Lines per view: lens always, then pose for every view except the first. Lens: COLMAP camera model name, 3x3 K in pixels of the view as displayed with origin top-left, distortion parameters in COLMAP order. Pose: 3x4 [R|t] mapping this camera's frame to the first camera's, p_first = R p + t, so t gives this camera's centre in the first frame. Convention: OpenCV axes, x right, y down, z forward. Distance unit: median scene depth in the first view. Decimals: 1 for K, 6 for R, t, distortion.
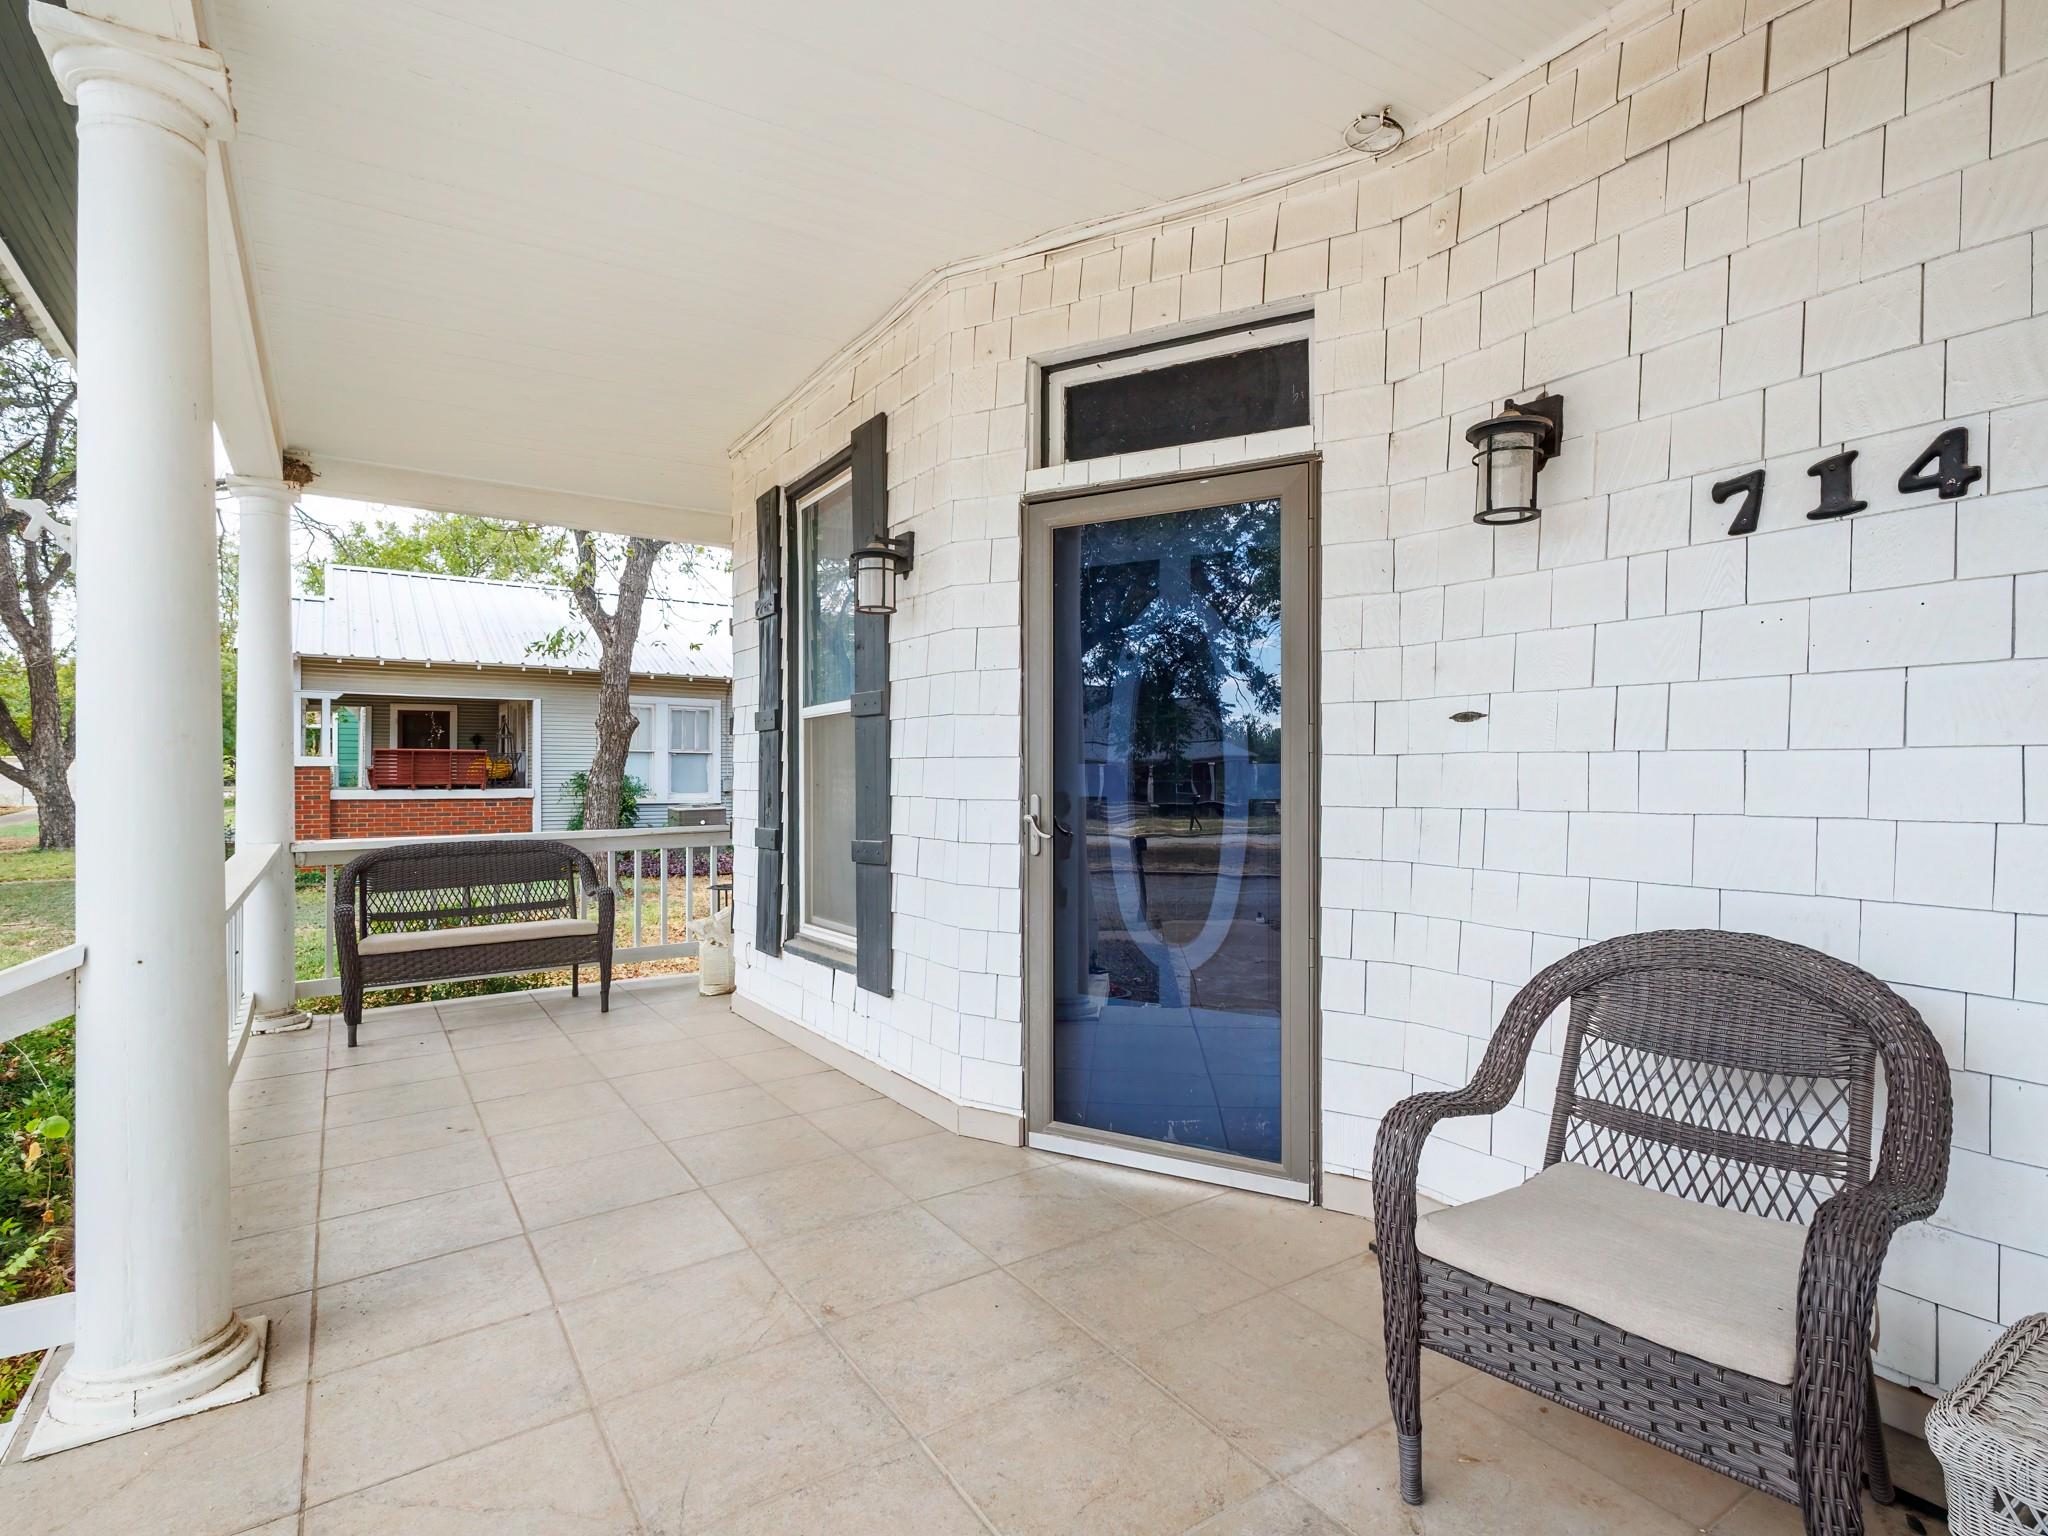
lens RADIAL K [[1058.2, 0, 1052.0], [0, 1058.2, 767.9], [0, 0, 1]] dist [0.012182, -0.001579]
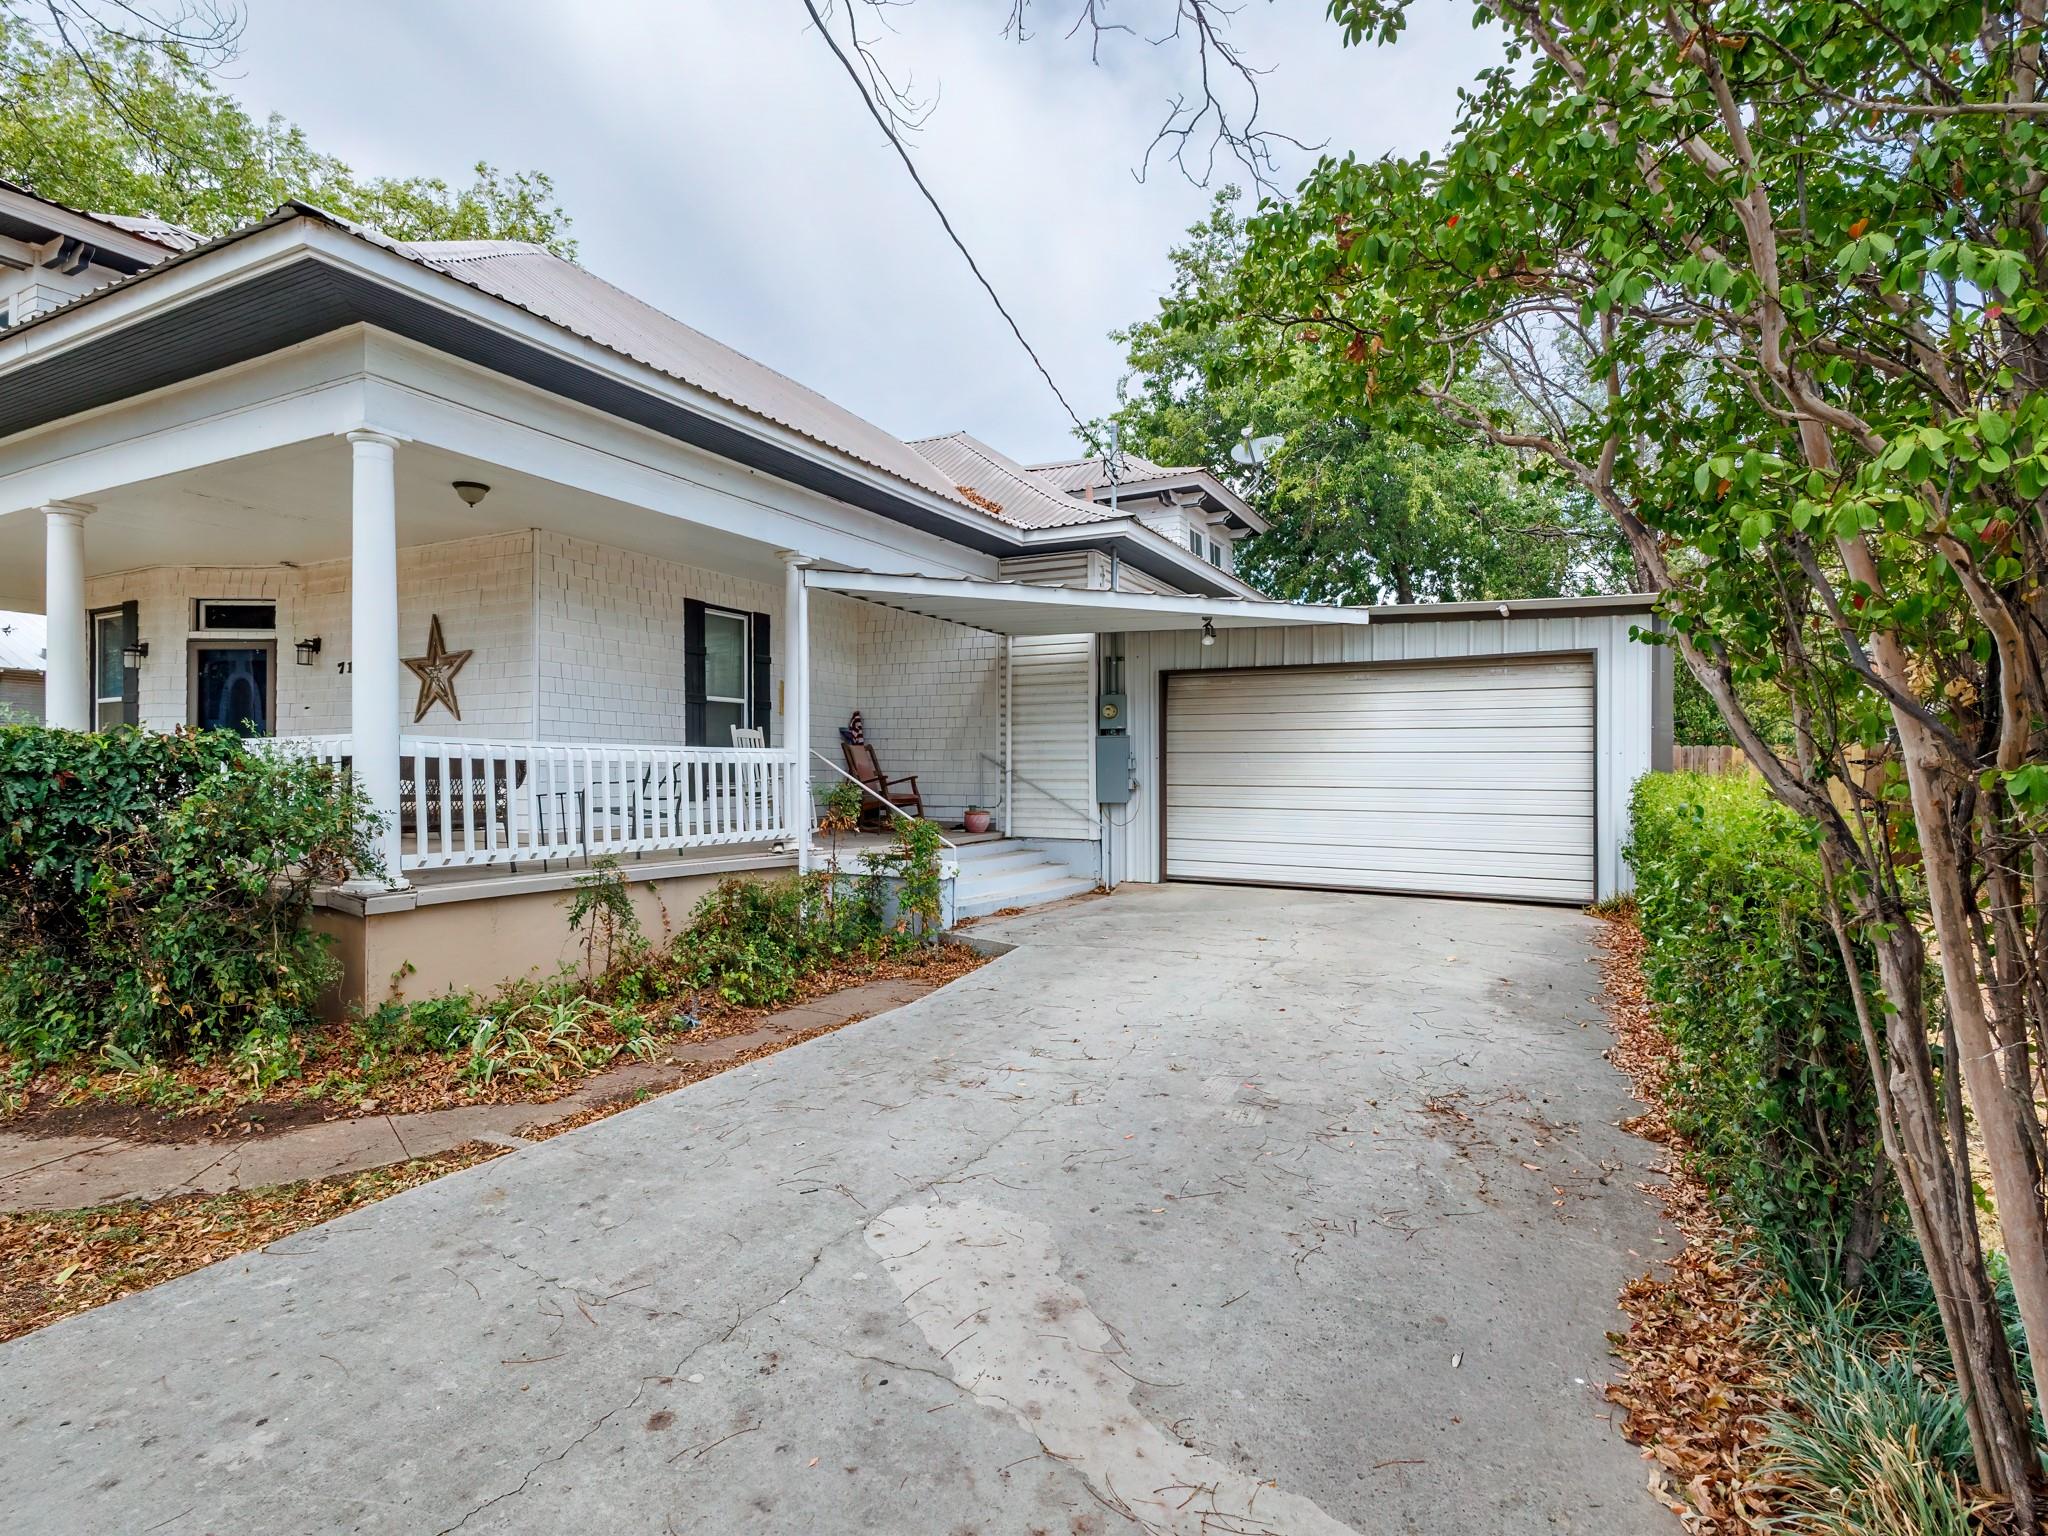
lens RADIAL K [[1059.9, 0, 1024.0], [0, 1059.9, 768.0], [0, 0, 1]] dist [0.011011, 0.000297]
pose [[0.878726, 0.005335, 0.477297, 0.478311], [-0.003616, 0.999983, -0.004520, 0.110358], [-0.477313, 0.002246, 0.878730, -2.247927]]
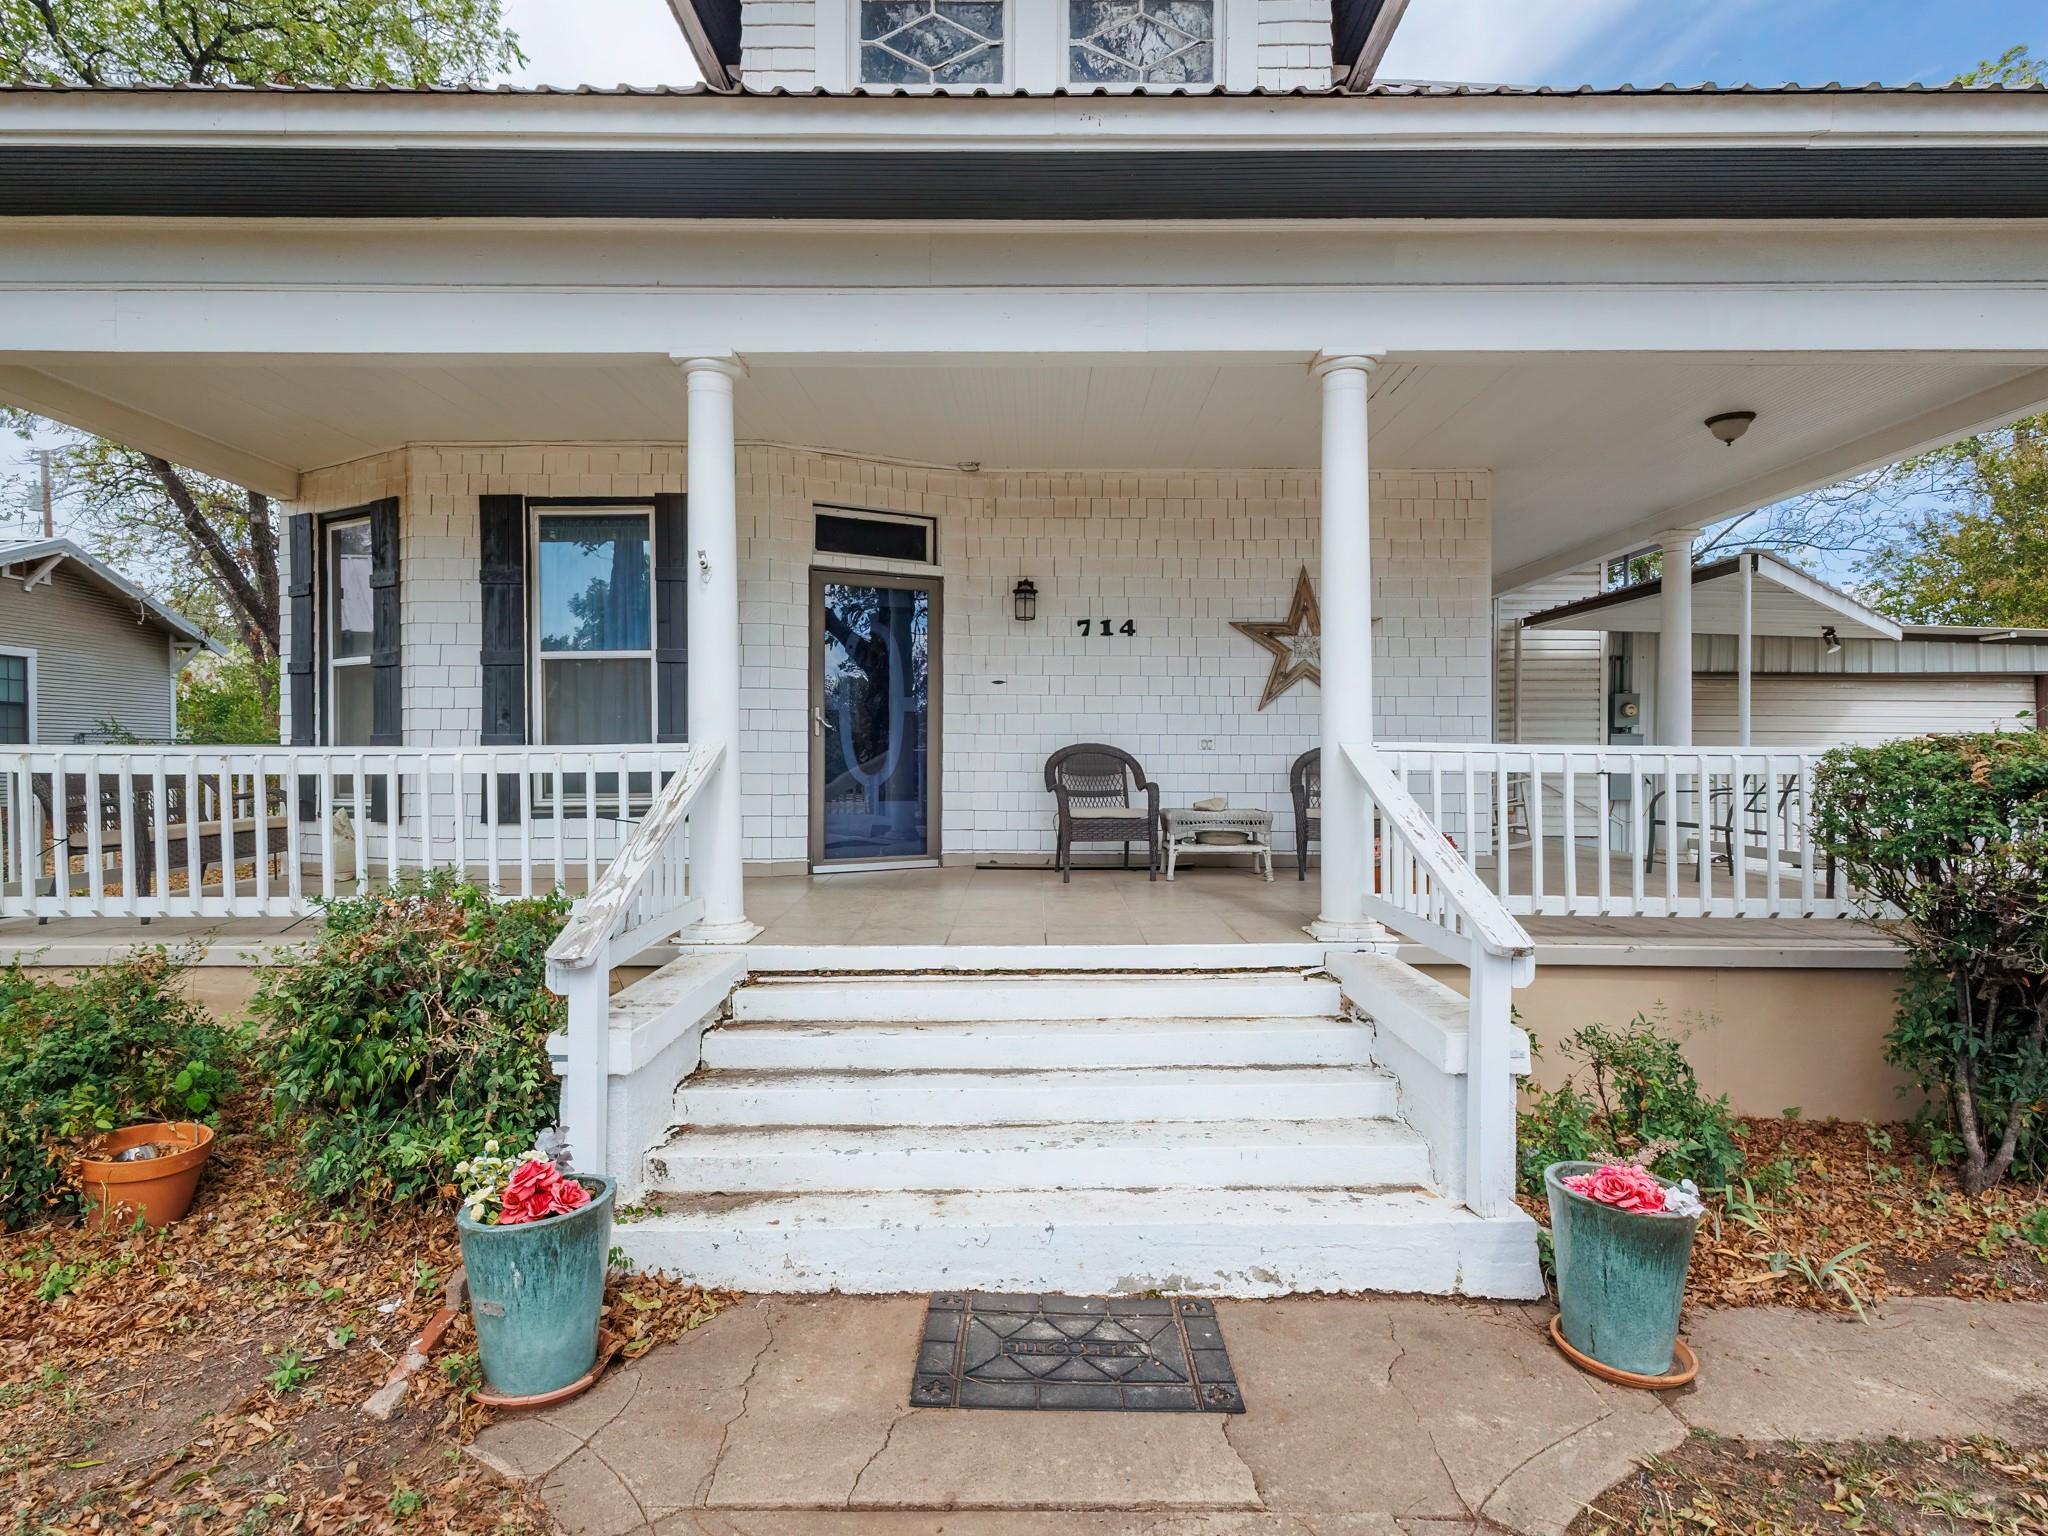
lens RADIAL K [[1059.9, 0, 1024.0], [0, 1059.9, 768.0], [0, 0, 1]] dist [0.011011, 0.000297]
pose [[0.559702, -0.006512, 0.828668, -1.073767], [-0.005803, 0.999914, 0.011778, 0.082580], [-0.828673, -0.011401, 0.559616, -0.373354]]
